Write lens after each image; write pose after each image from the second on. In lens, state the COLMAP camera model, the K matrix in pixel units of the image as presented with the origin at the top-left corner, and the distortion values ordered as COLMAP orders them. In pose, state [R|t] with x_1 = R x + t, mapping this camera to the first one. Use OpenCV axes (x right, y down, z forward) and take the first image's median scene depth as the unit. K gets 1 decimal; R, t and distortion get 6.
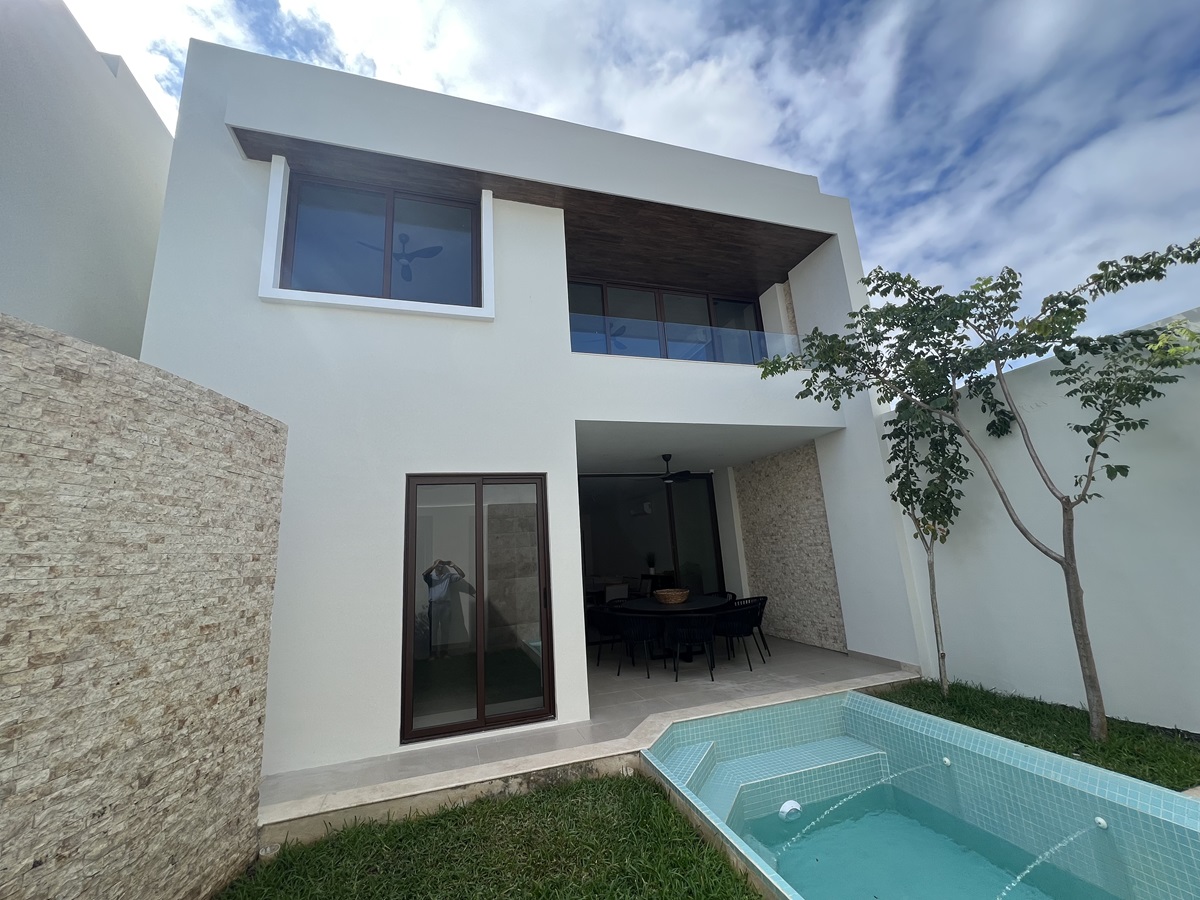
lens RADIAL K [[483.9, 0, 597.5], [0, 483.9, 446.9], [0, 0, 1]] dist [0.000723, 0.000282]
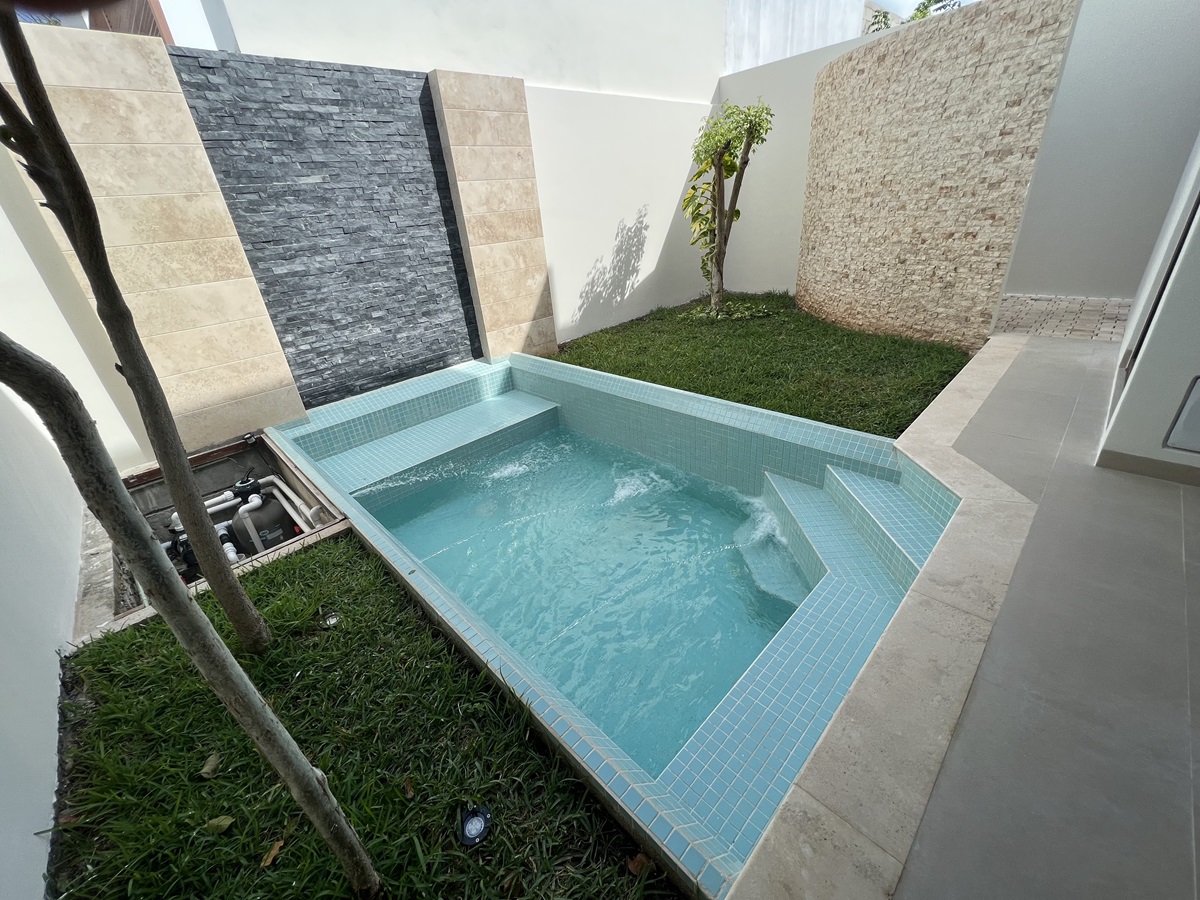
lens RADIAL K [[483.4, 0, 599.4], [0, 483.4, 447.6], [0, 0, 1]] dist [-0.000046, 0.000024]
pose [[-0.879684, 0.325711, -0.346509, 1.106407], [0.235052, 0.931204, 0.278584, 0.466750], [0.413408, 0.163618, -0.895725, 2.161342]]
